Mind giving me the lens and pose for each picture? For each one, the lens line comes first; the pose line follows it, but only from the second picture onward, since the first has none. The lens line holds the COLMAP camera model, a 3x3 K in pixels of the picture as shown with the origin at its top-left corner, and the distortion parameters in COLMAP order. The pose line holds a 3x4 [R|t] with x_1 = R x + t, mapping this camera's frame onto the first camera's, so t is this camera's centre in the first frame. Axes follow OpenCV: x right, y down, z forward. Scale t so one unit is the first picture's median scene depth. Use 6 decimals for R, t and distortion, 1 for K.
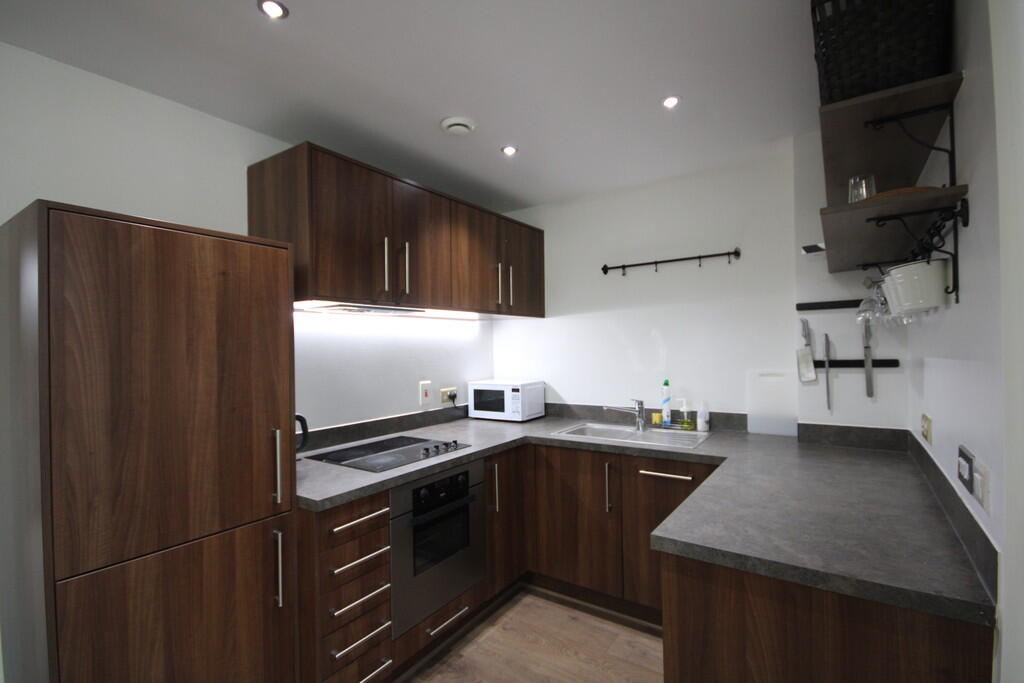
lens RADIAL K [[473.7, 0, 514.8], [0, 473.7, 341.2], [0, 0, 1]] dist [-0.001007, -0.003485]
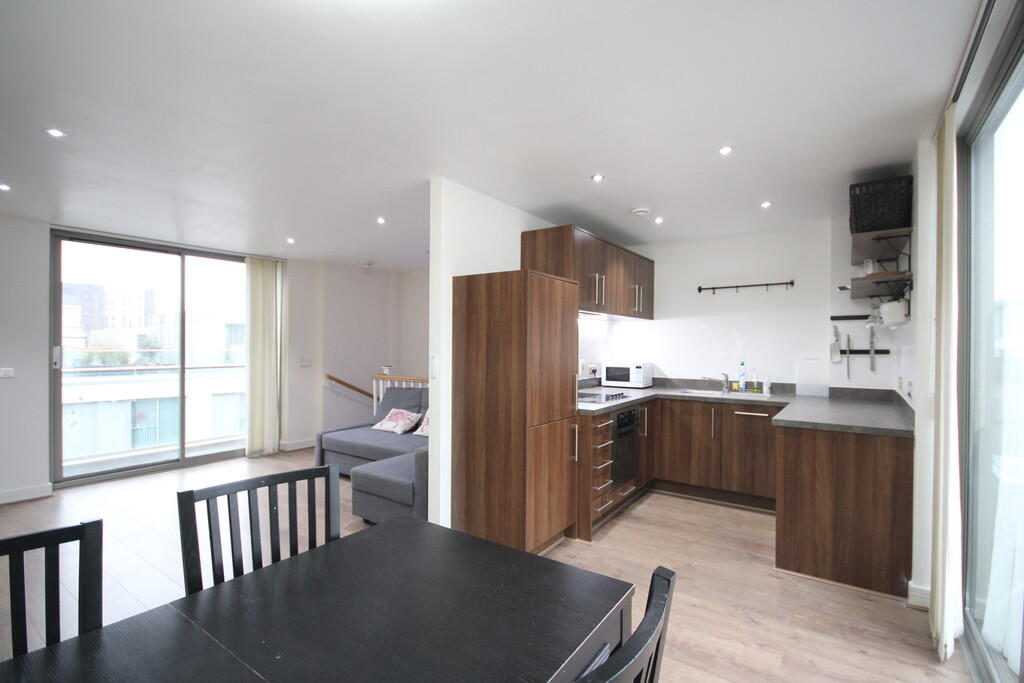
lens RADIAL K [[473.7, 0, 512.9], [0, 473.7, 342.6], [0, 0, 1]] dist [-0.001007, -0.003485]
pose [[0.999580, 0.023866, -0.016454, -0.502811], [-0.023731, 0.999684, 0.008328, 0.027636], [0.016647, -0.007934, 0.999830, -0.700393]]
